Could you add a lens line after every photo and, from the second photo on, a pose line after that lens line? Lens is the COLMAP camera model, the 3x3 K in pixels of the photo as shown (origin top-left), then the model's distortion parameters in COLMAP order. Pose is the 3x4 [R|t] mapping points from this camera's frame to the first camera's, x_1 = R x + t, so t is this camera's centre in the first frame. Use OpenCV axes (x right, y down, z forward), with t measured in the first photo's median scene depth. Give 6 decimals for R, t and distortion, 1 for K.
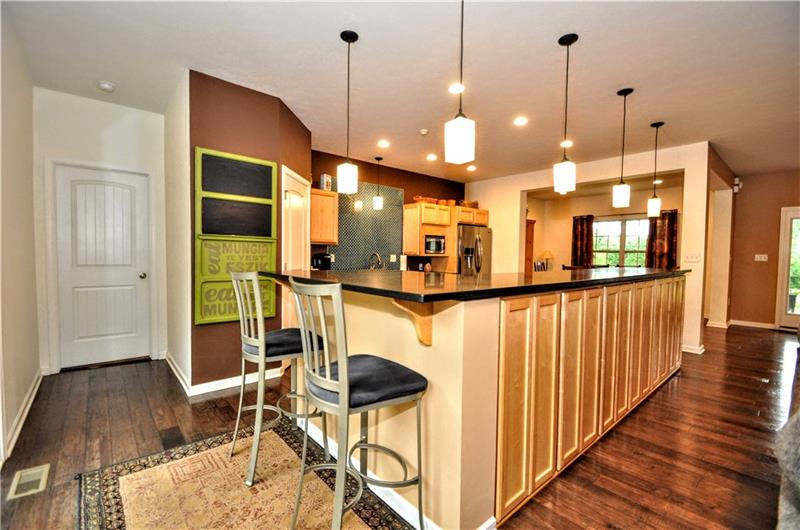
lens RADIAL K [[346.7, 0, 400.0], [0, 346.7, 265.0], [0, 0, 1]] dist [0.013808, -0.014288]
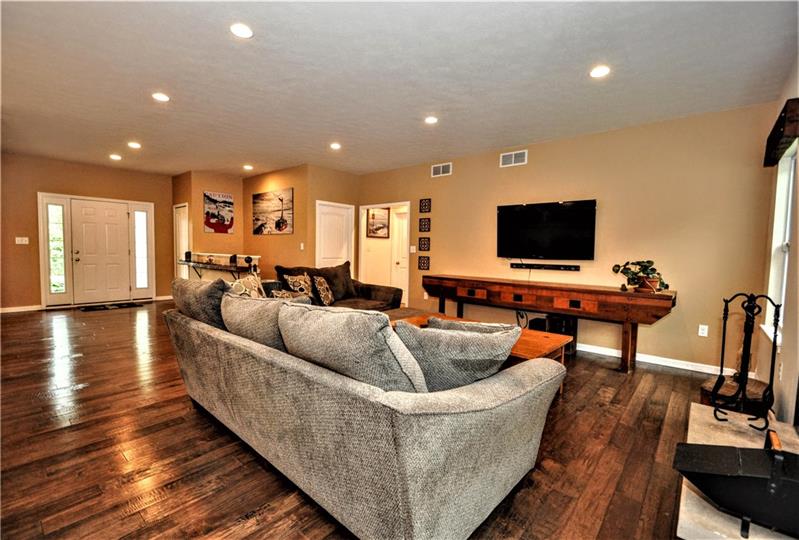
lens RADIAL K [[357.5, 0, 387.8], [0, 357.5, 269.2], [0, 0, 1]] dist [-0.022339, -0.000629]
pose [[-0.143086, -0.072482, 0.987053, -0.105452], [0.009543, 0.997167, 0.074608, -0.004612], [-0.989664, 0.020095, -0.141989, 0.135352]]
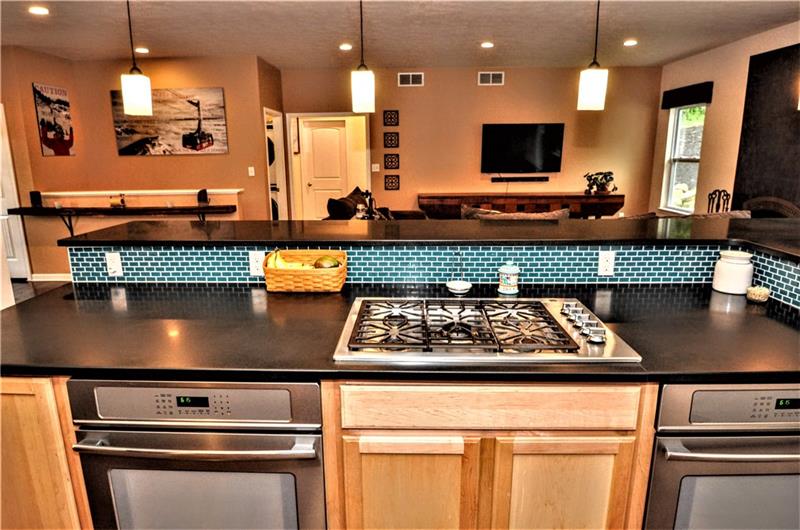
lens RADIAL K [[515.5, 0, 400.0], [0, 515.5, 265.0], [0, 0, 1]] dist [-0.042459, -0.001855]
pose [[-0.762069, -0.145196, 0.631006, 0.017960], [0.021270, 0.968394, 0.248517, -0.083481], [-0.647146, 0.202809, -0.734895, 1.061819]]
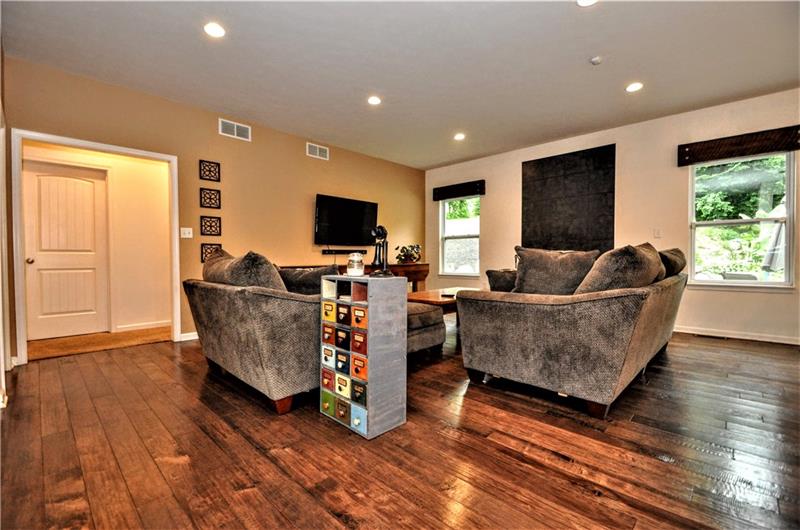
lens RADIAL K [[346.7, 0, 400.0], [0, 346.7, 265.0], [0, 0, 1]] dist [0.013808, -0.014288]
pose [[-0.992756, -0.006570, -0.119965, 0.744486], [-0.012641, 0.998673, 0.049916, 0.048287], [0.119478, 0.051071, -0.991522, 0.721726]]
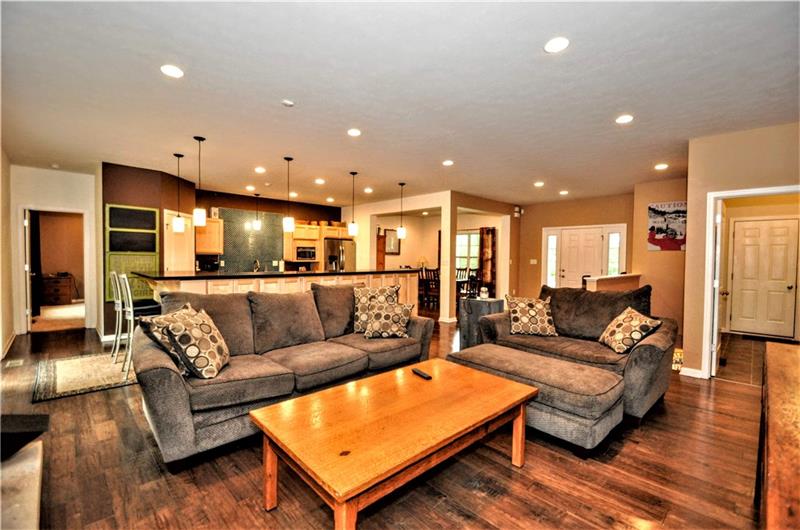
lens RADIAL K [[346.7, 0, 400.0], [0, 346.7, 265.0], [0, 0, 1]] dist [0.013808, -0.014288]
pose [[0.998013, -0.005104, 0.062809, 0.488651], [0.005785, 0.999926, -0.010667, 0.006329], [-0.062750, 0.011009, 0.997969, -0.532771]]
